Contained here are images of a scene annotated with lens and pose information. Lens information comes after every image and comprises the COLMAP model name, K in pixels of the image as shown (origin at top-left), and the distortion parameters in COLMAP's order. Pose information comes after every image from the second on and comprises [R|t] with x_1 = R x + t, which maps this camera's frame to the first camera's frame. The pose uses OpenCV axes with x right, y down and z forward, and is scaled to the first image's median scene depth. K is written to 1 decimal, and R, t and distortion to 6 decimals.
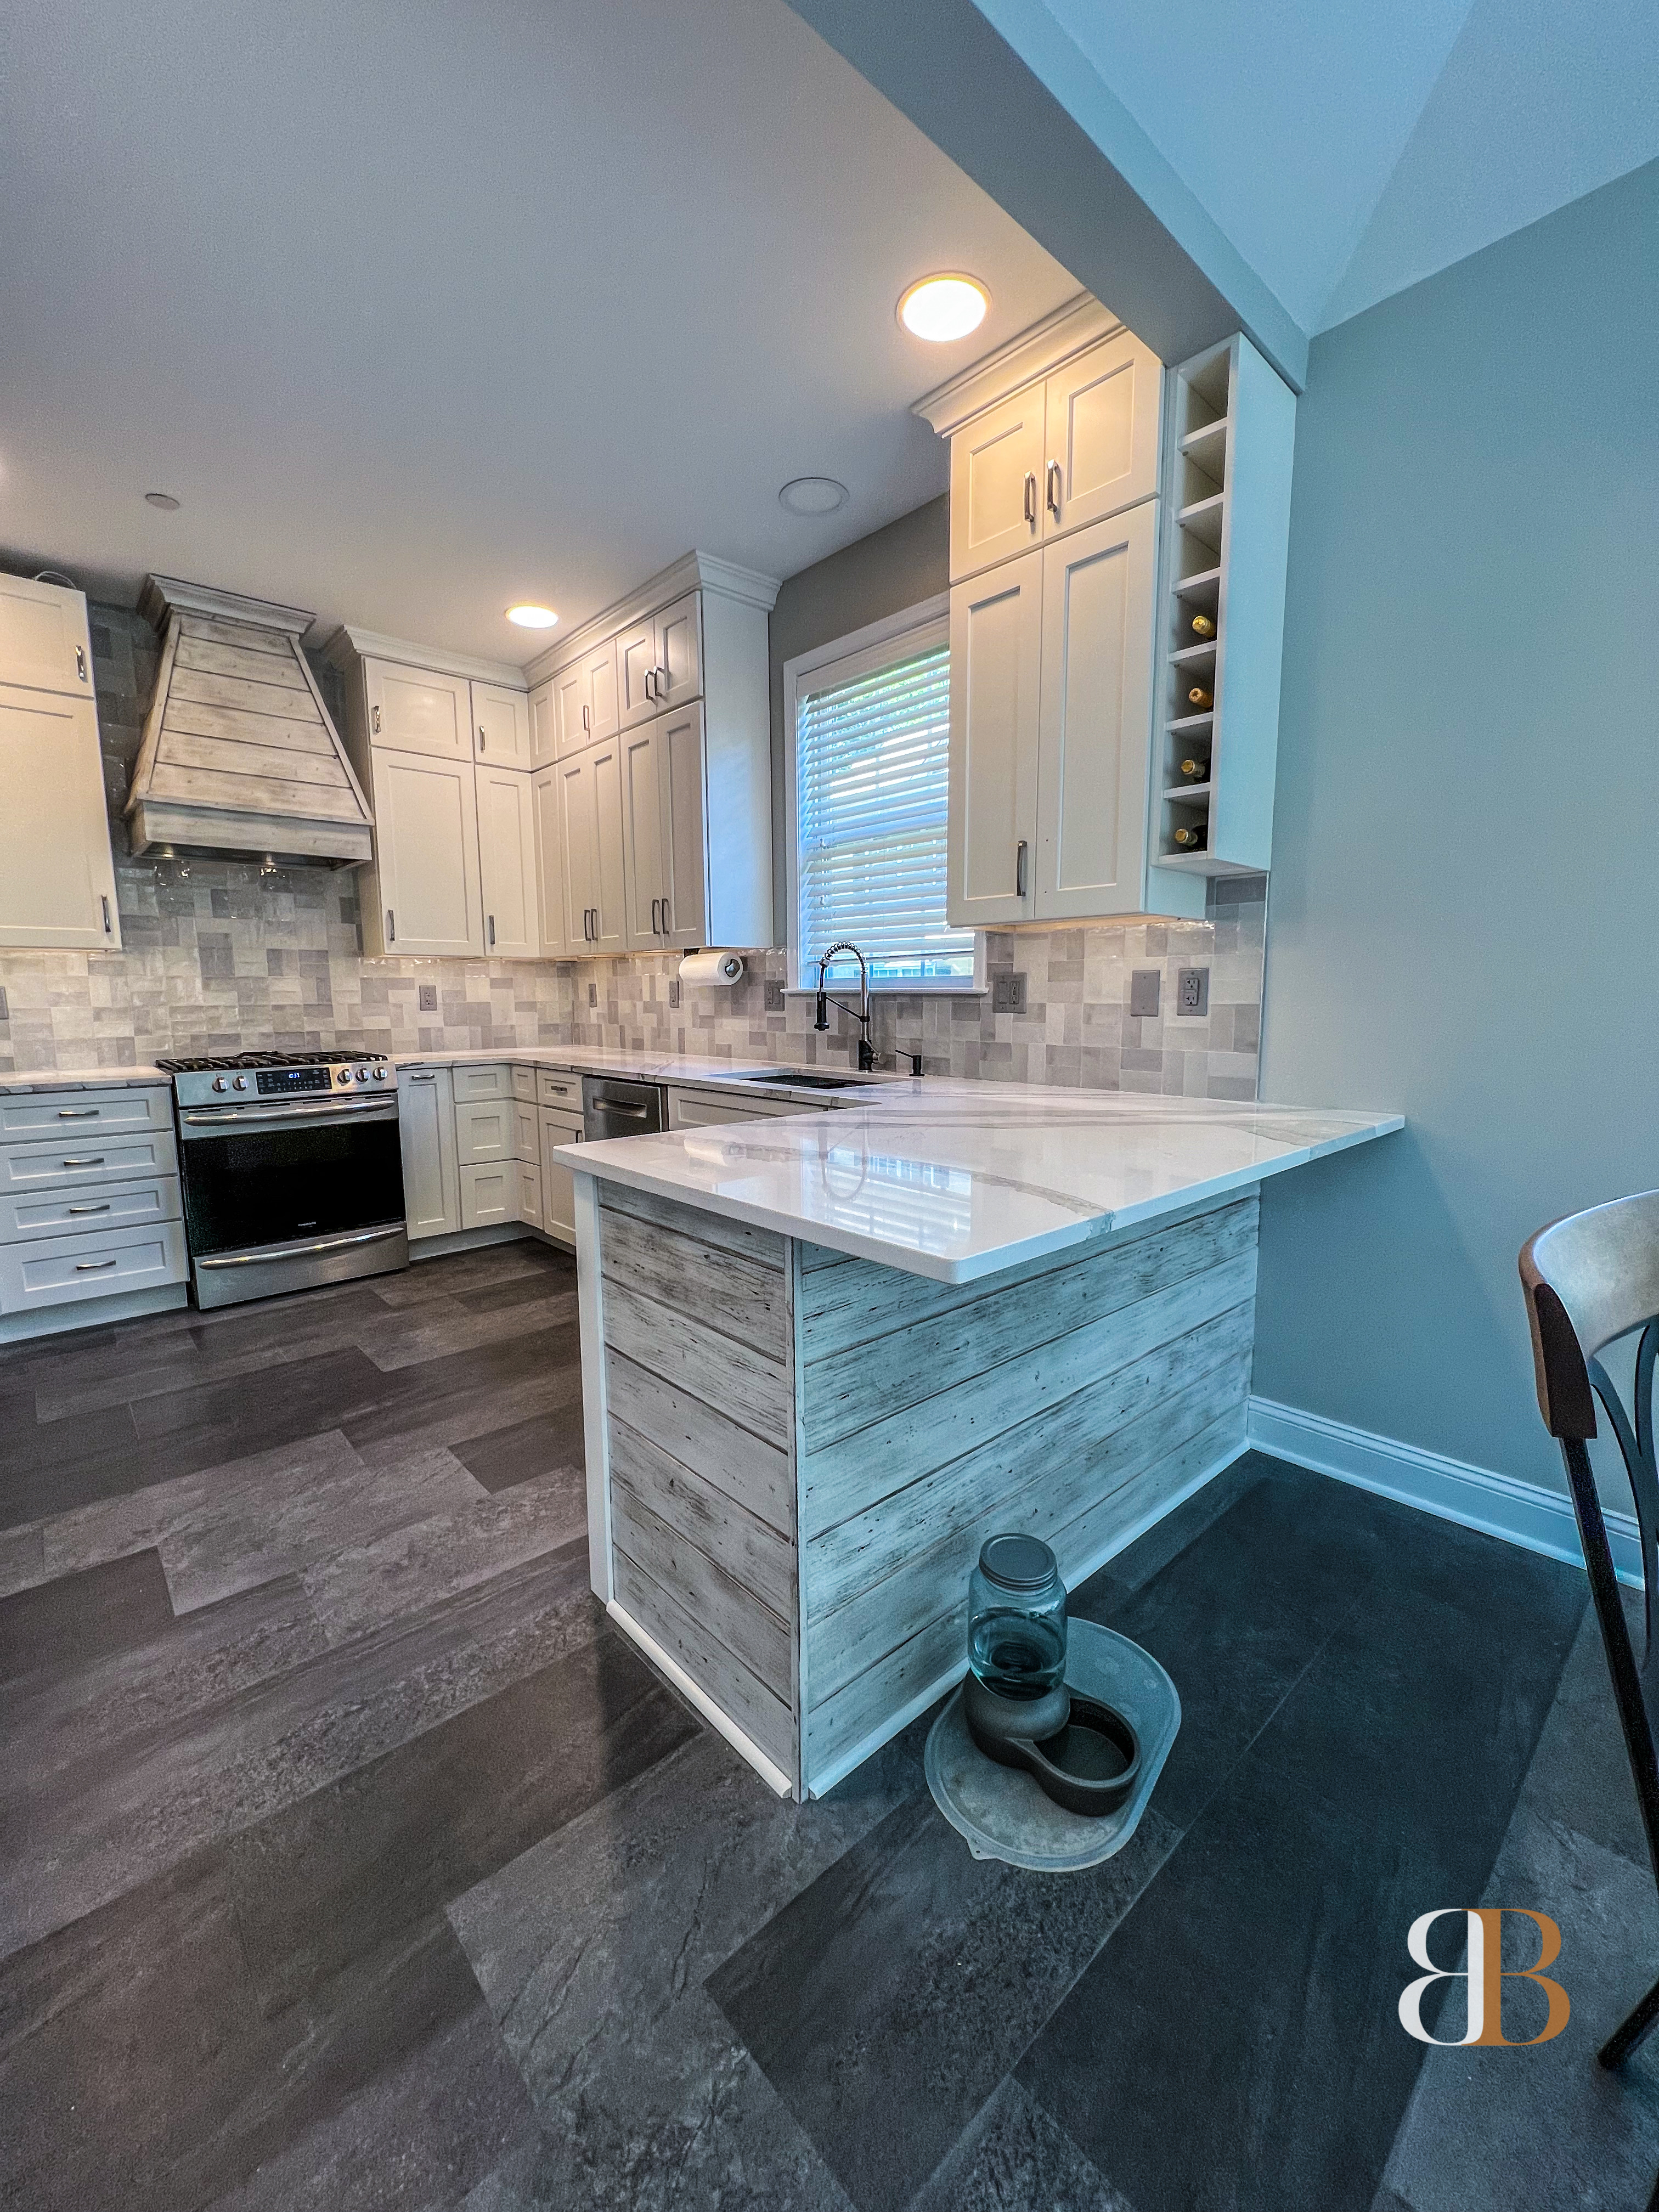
lens RADIAL K [[885.5, 0, 836.3], [0, 885.5, 1100.7], [0, 0, 1]] dist [-0.001801, 0.000111]
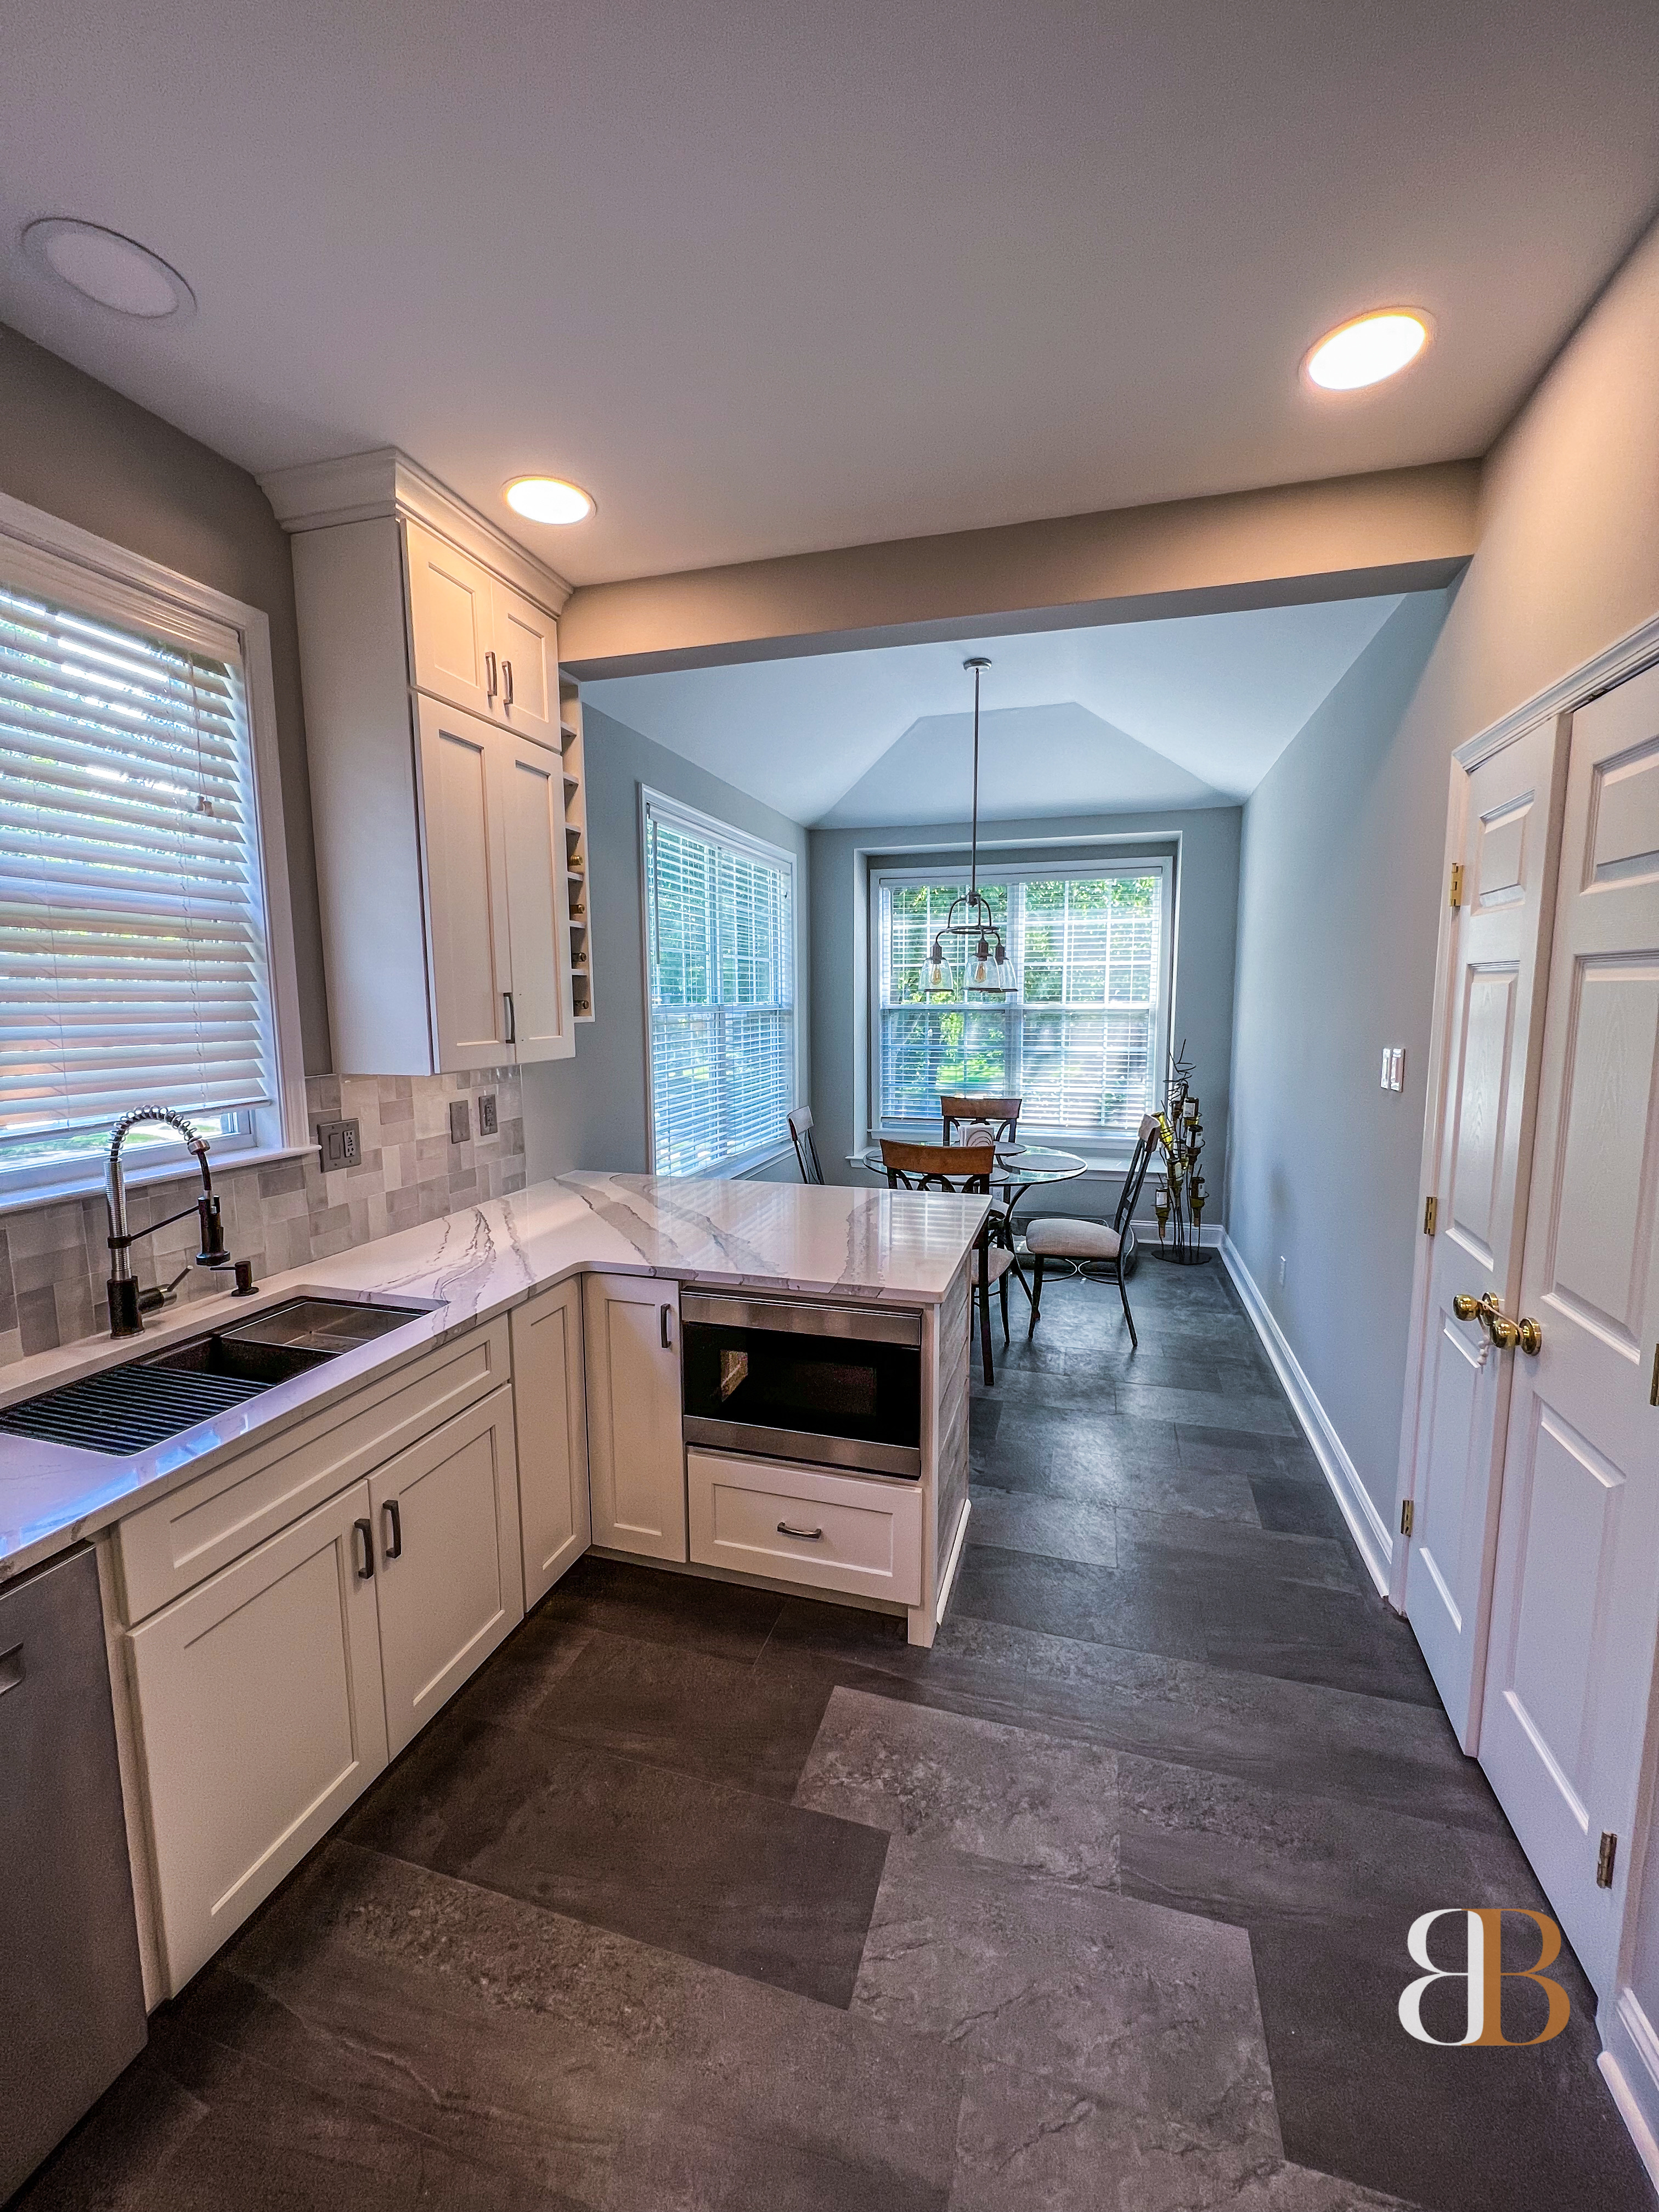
lens RADIAL K [[885.5, 0, 836.3], [0, 885.5, 1100.7], [0, 0, 1]] dist [-0.001801, 0.000111]
pose [[-0.520615, -0.092558, 0.848760, -0.596887], [0.113313, 0.977822, 0.176137, -0.204424], [-0.846239, 0.187875, -0.498580, 0.807876]]
